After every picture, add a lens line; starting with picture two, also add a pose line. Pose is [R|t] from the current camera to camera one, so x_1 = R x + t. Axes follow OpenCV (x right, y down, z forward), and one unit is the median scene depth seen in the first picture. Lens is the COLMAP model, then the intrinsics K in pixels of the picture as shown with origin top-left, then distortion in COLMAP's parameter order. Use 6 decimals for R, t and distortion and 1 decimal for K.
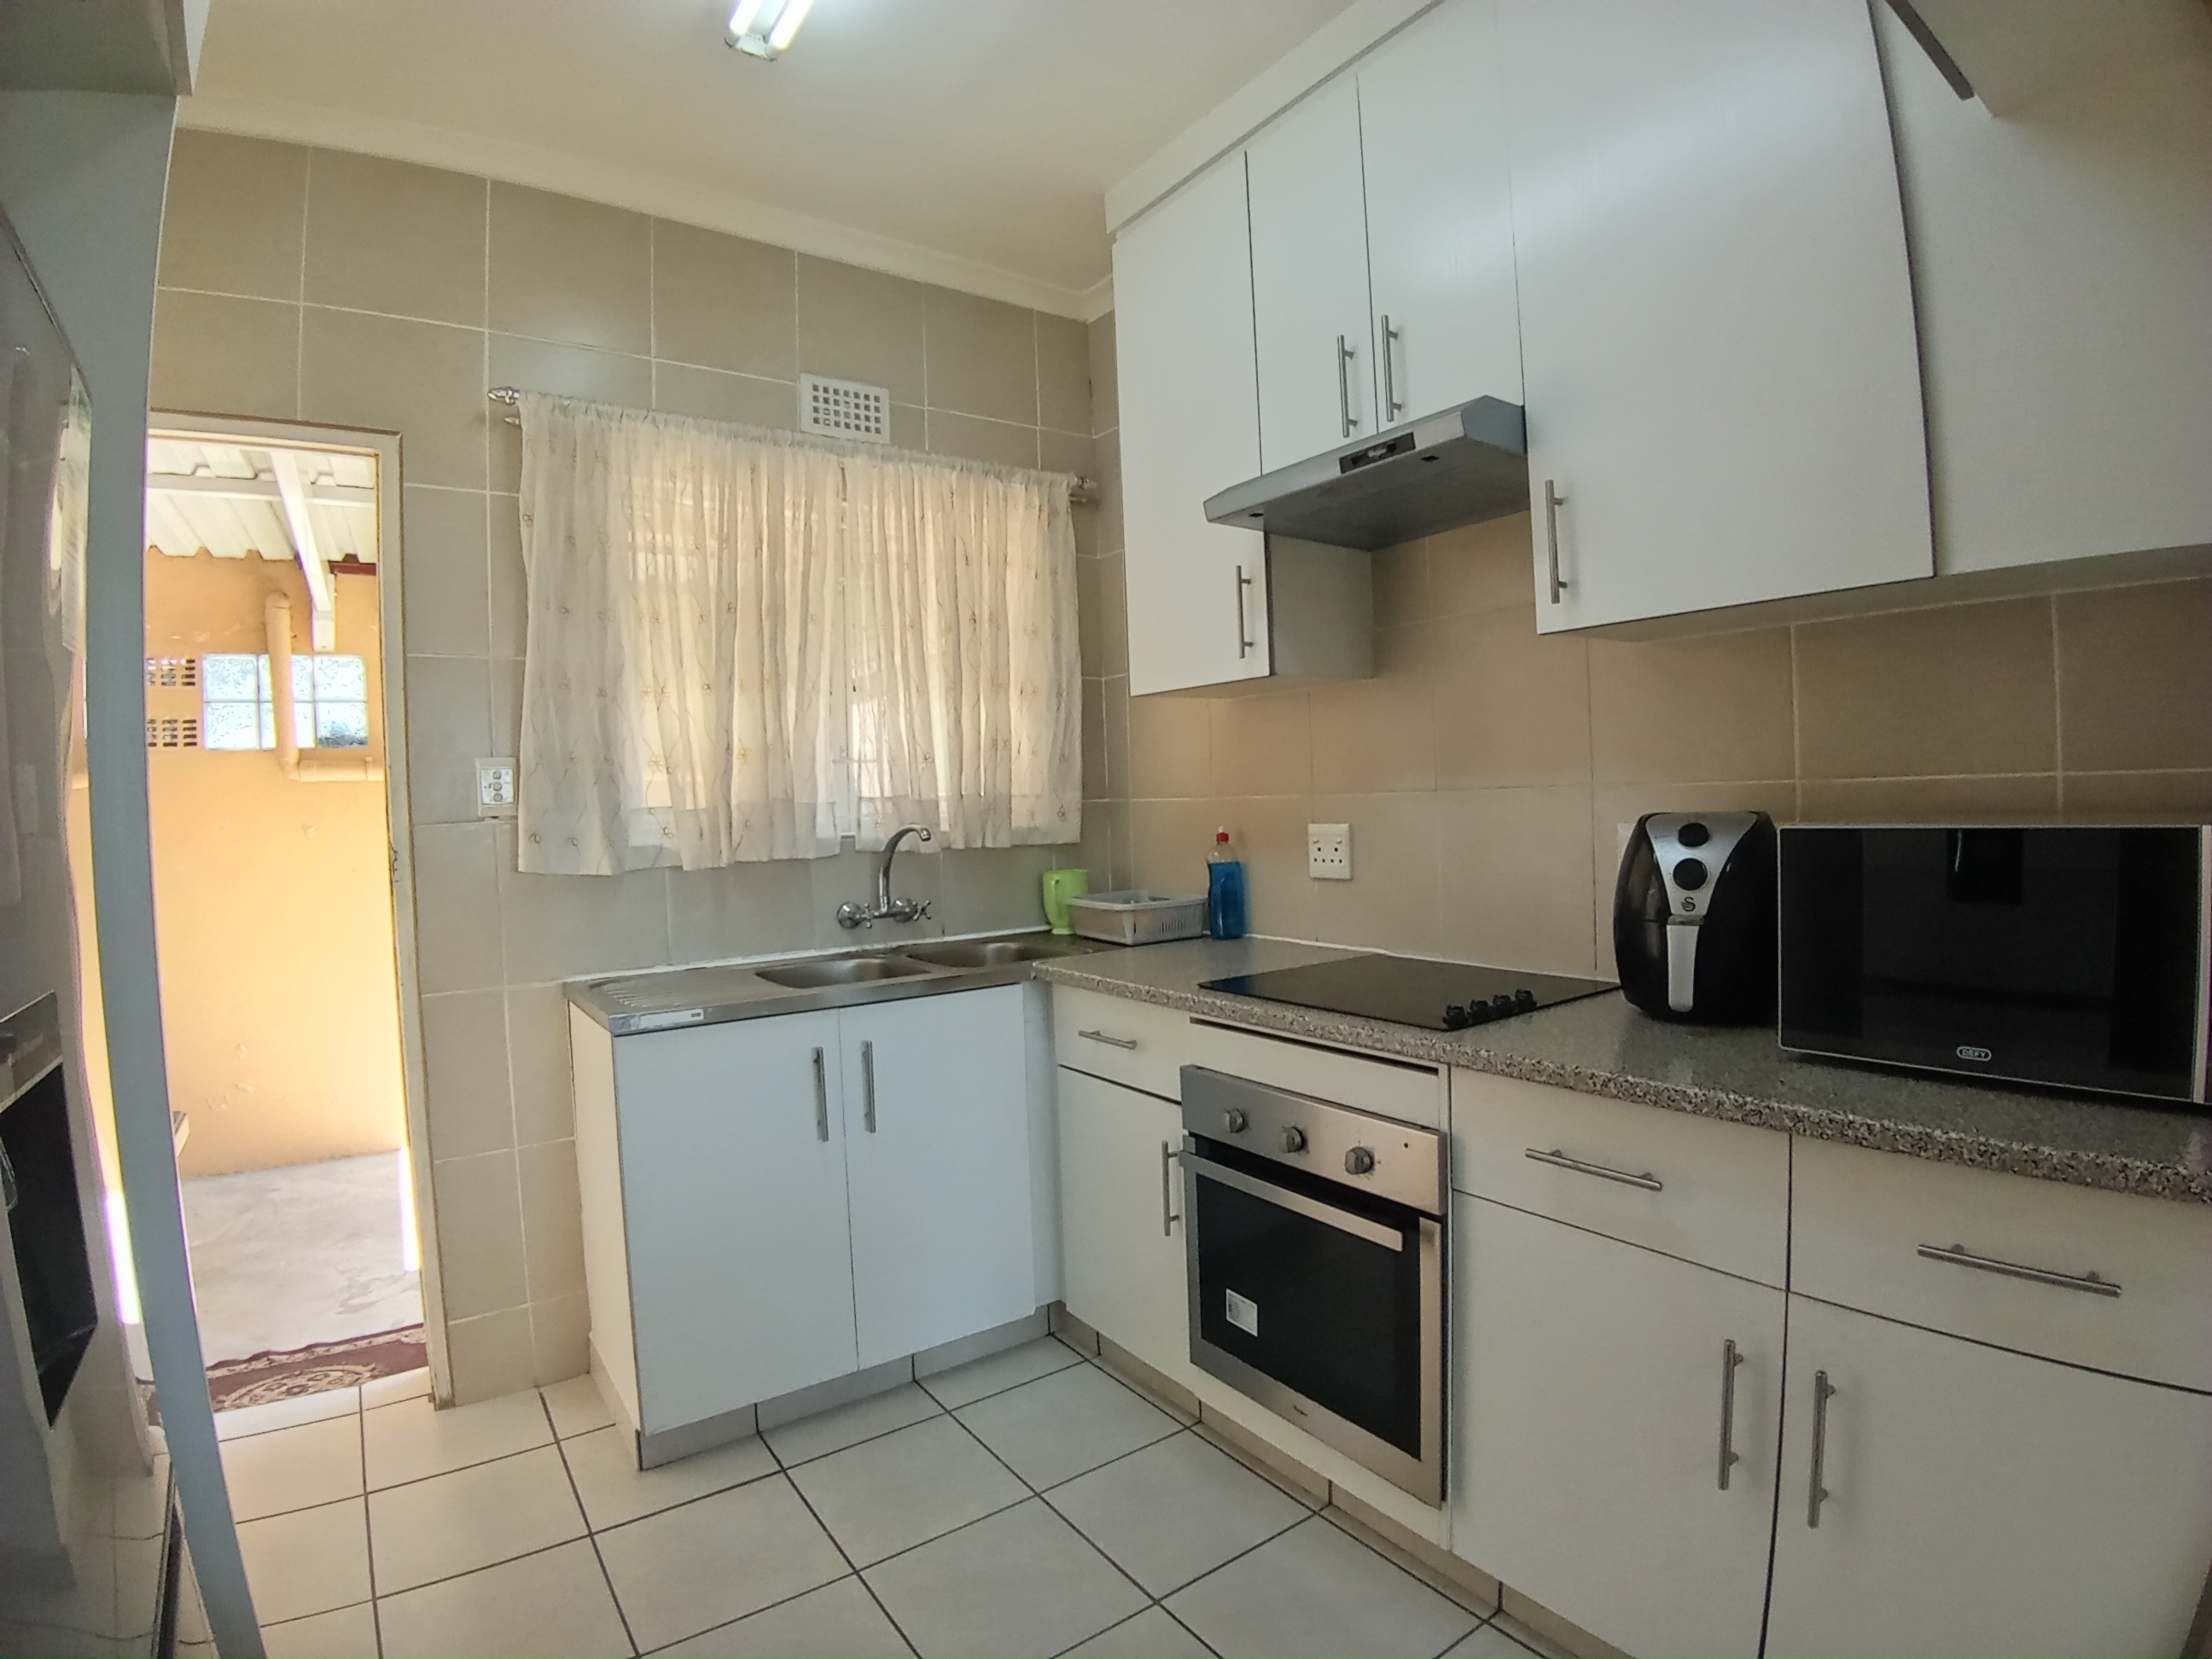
lens RADIAL K [[1099.9, 0, 1078.8], [0, 1099.9, 820.8], [0, 0, 1]] dist [-0.083122, -0.003760]
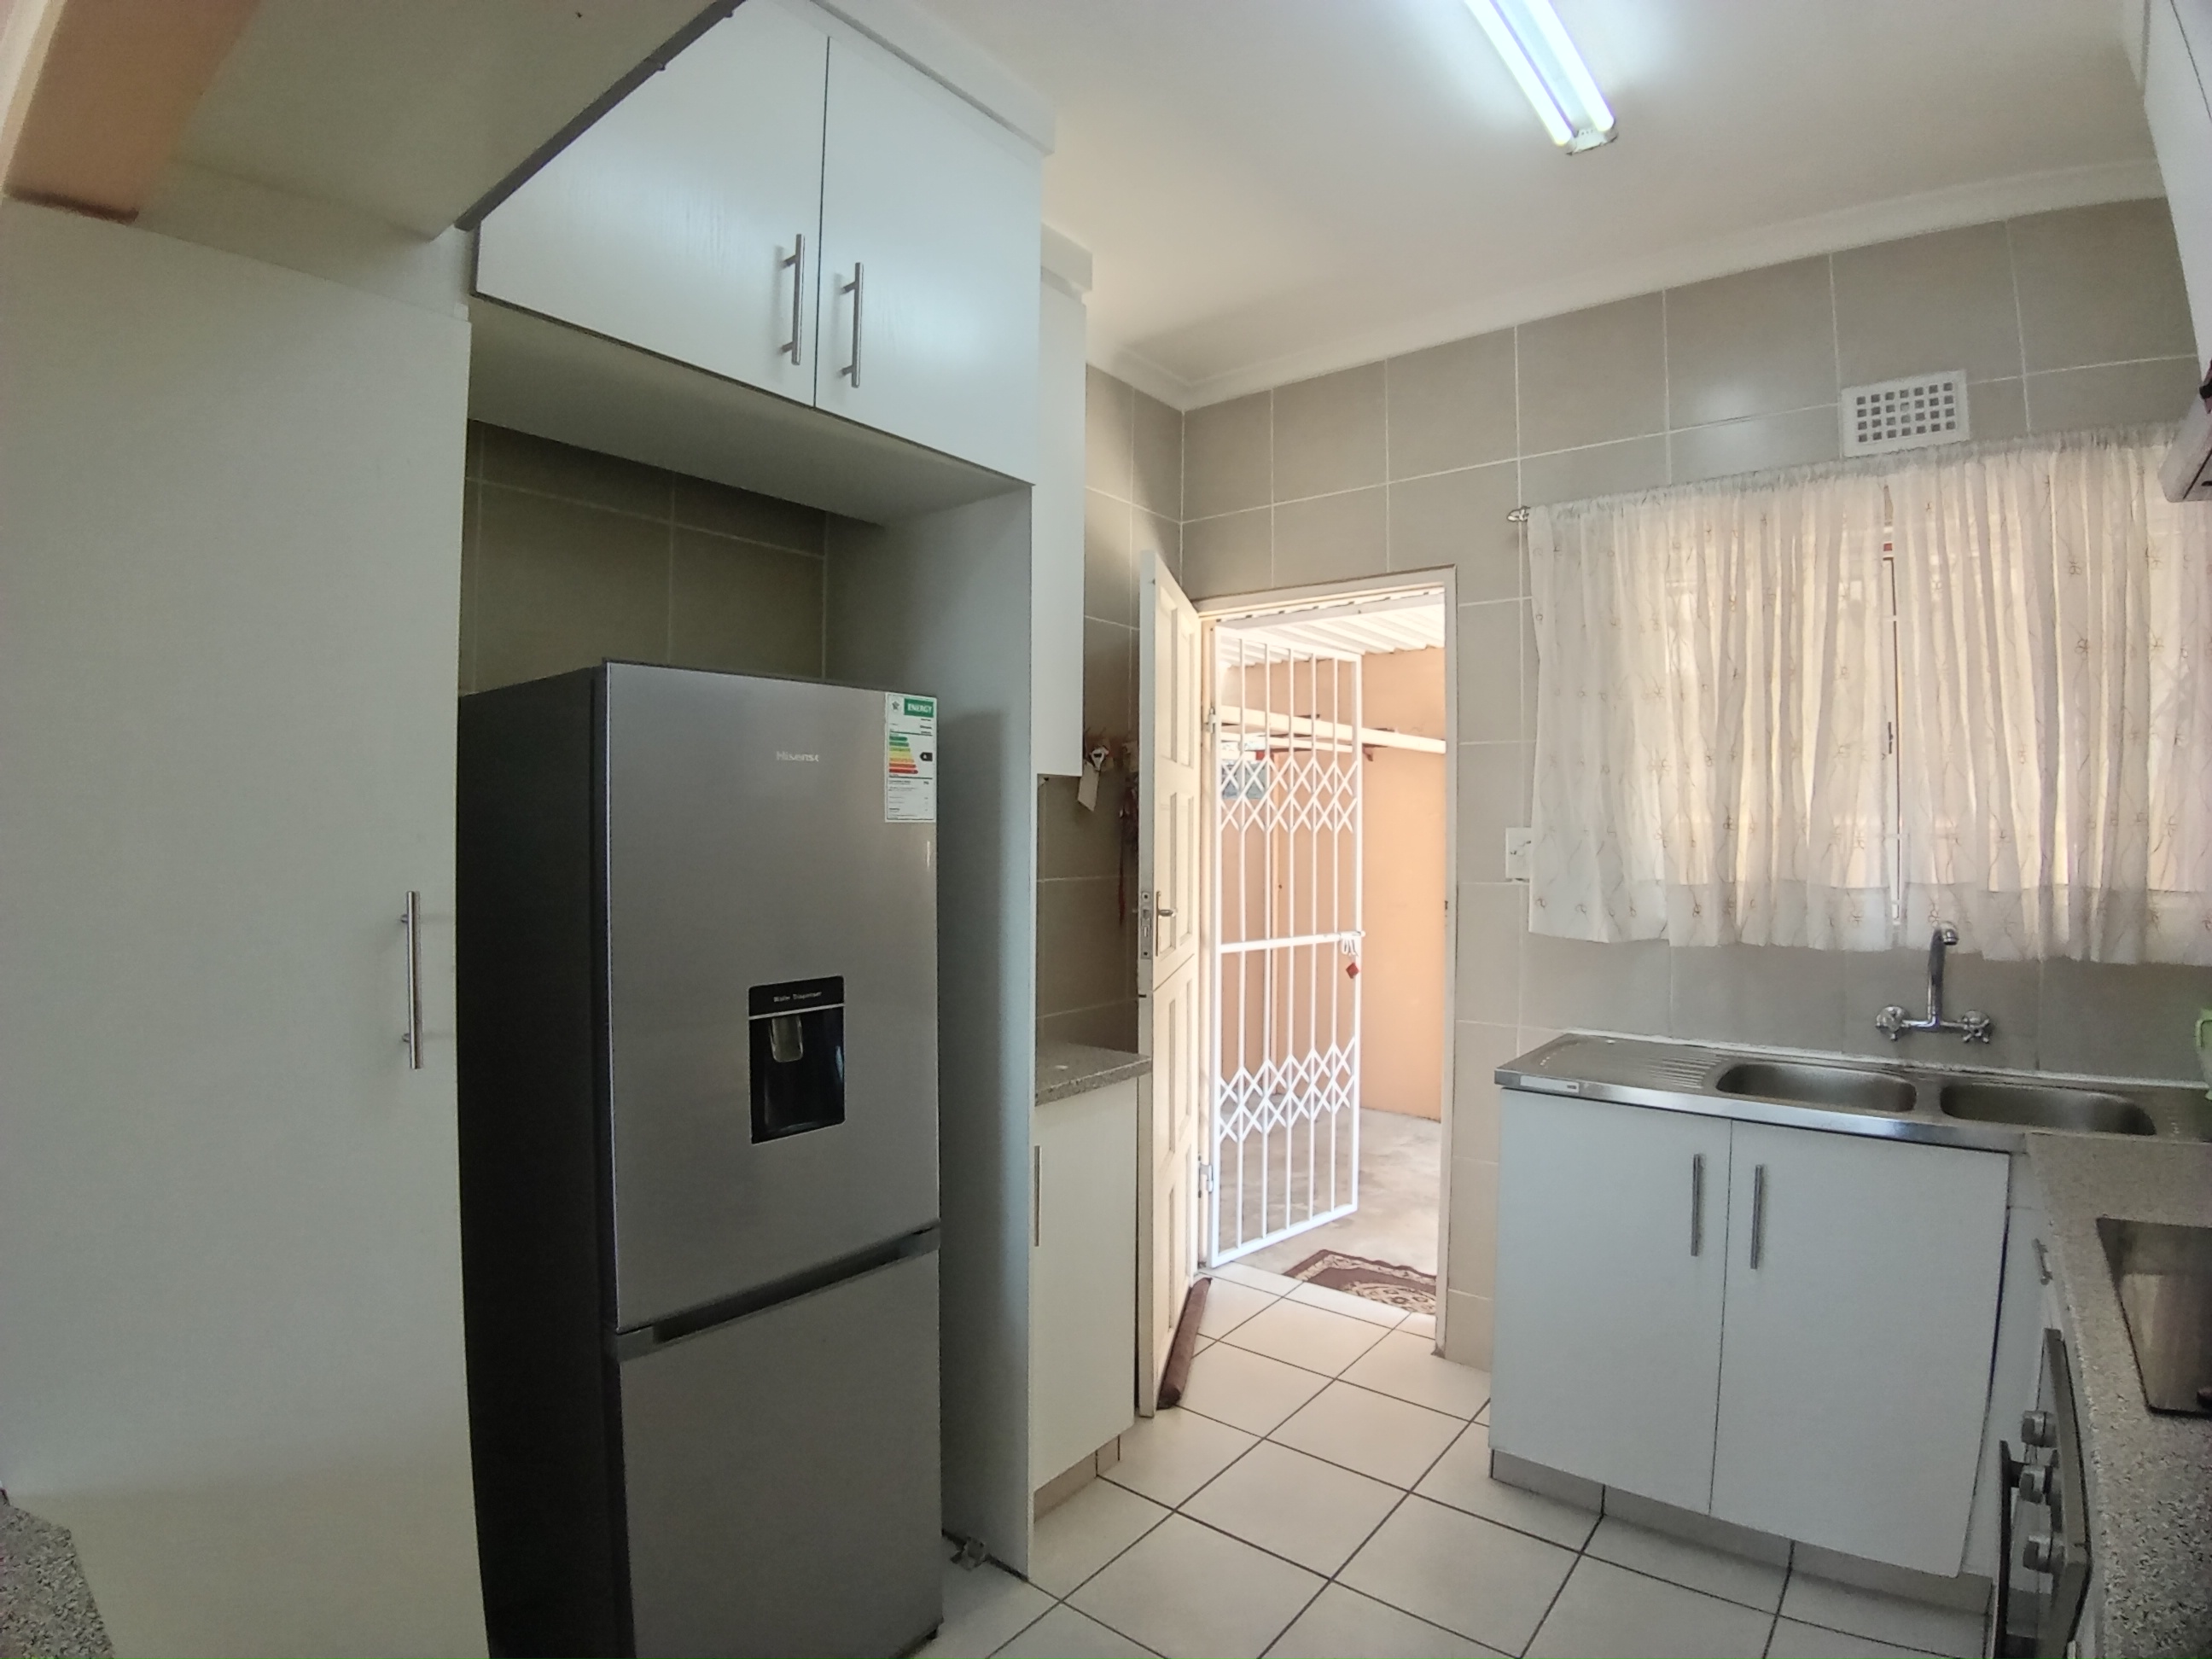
lens RADIAL K [[1099.9, 0, 1103.6], [0, 1099.9, 820.6], [0, 0, 1]] dist [-0.083122, -0.003760]
pose [[0.277390, 0.027725, -0.960357, 0.400055], [-0.035380, 0.999200, 0.018627, -0.063764], [0.960106, 0.028810, 0.278149, 0.210655]]
